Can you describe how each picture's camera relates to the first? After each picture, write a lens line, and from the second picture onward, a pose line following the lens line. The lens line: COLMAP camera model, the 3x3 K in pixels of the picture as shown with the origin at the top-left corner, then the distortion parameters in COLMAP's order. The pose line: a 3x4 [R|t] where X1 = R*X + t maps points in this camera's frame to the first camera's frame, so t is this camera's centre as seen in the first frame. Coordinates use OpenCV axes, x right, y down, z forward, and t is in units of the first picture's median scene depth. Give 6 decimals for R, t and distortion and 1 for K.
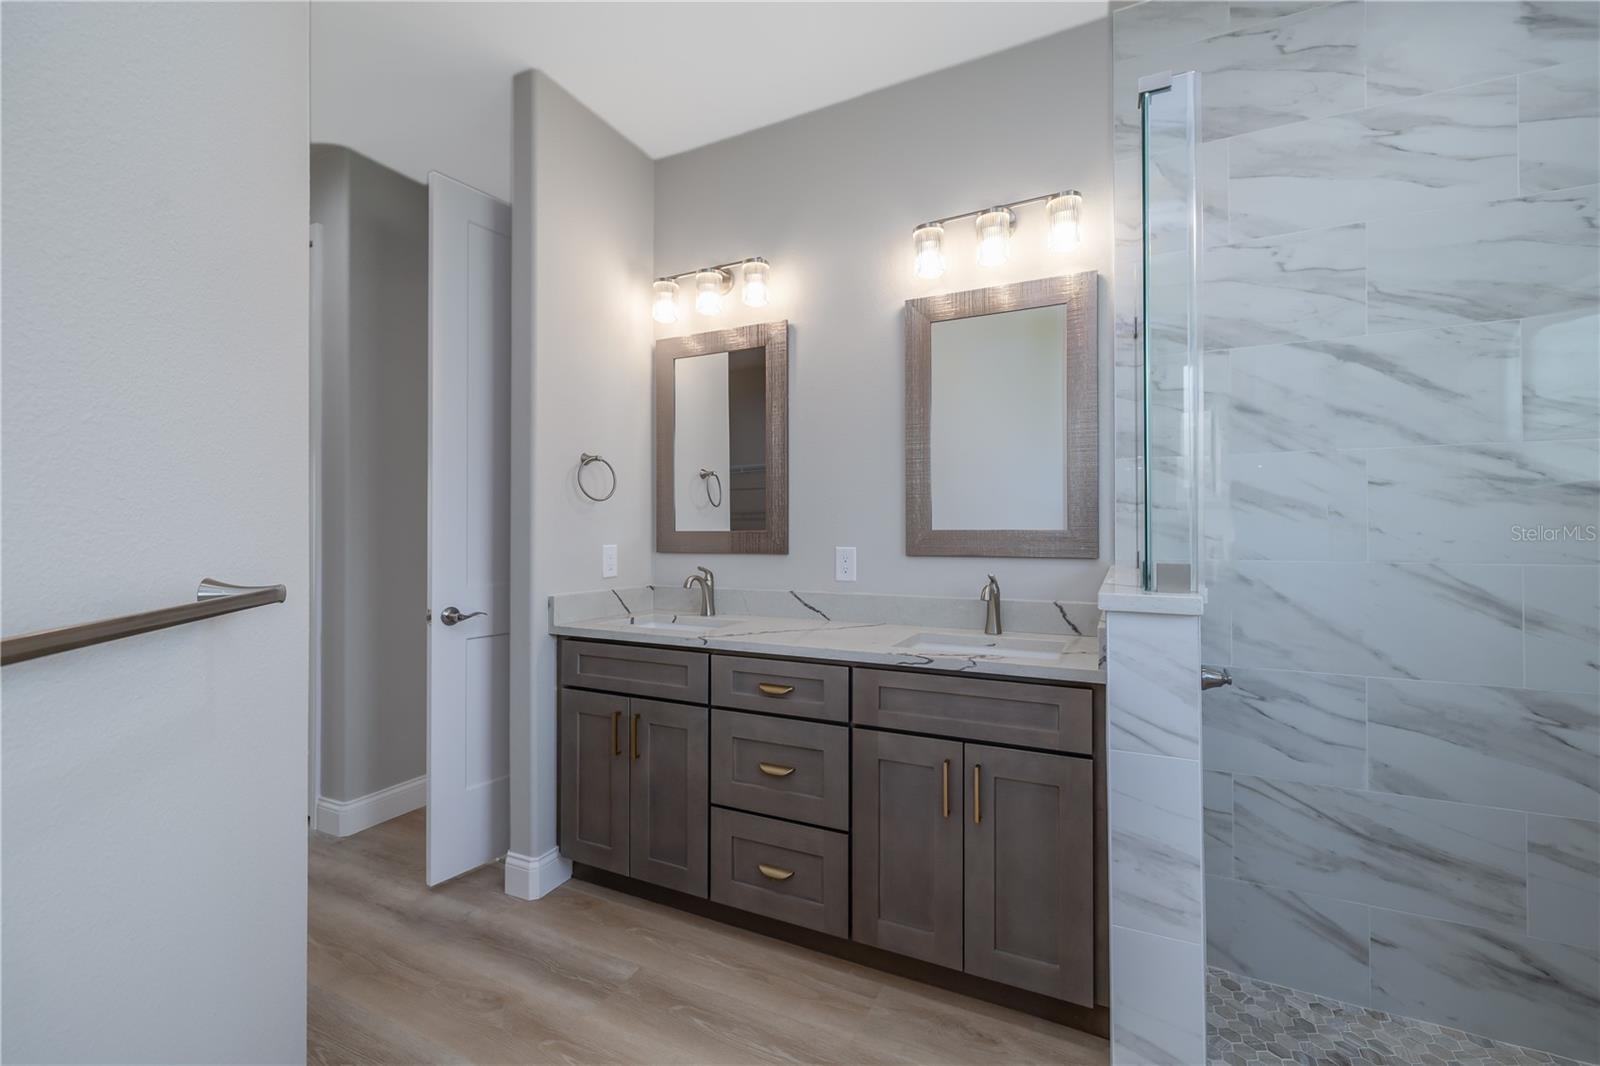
lens RADIAL K [[671.5, 0, 796.1], [0, 671.5, 523.1], [0, 0, 1]] dist [0.001106, 0.000238]
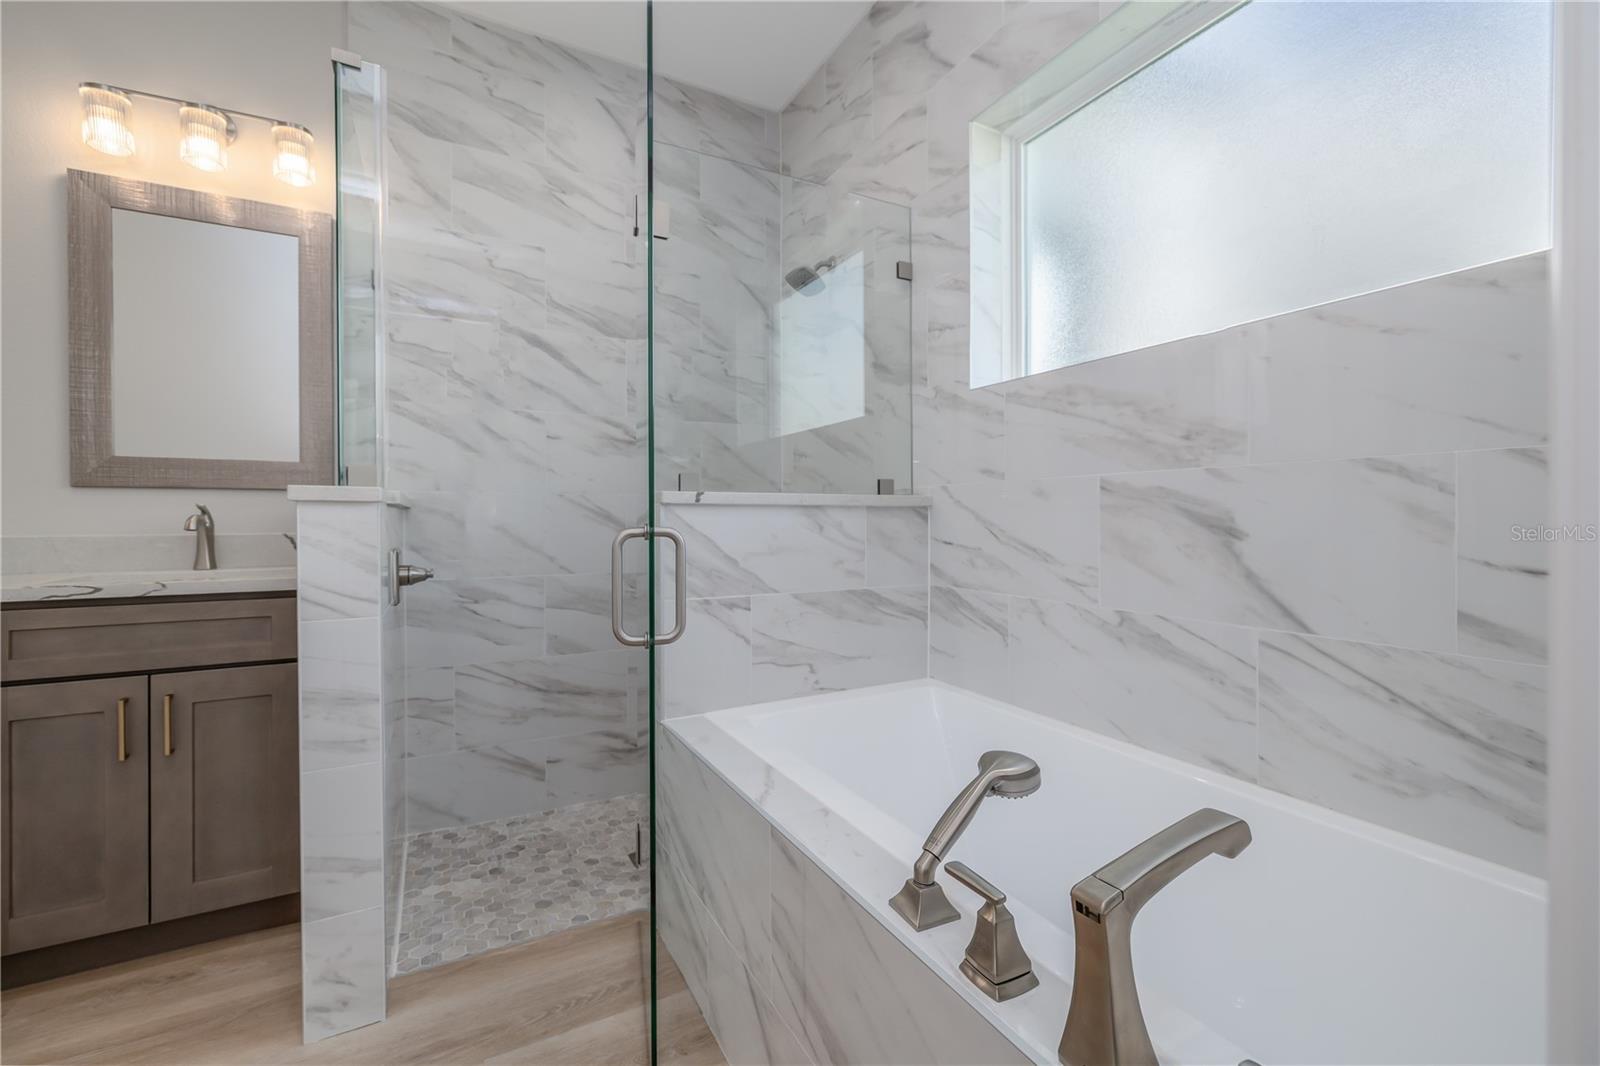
lens RADIAL K [[671.5, 0, 796.1], [0, 671.5, 523.1], [0, 0, 1]] dist [0.001106, 0.000238]
pose [[0.583478, -0.005206, 0.812112, 0.020276], [-0.009012, 0.999876, 0.012885, 0.096879], [-0.812079, -0.014837, 0.583359, -0.236591]]
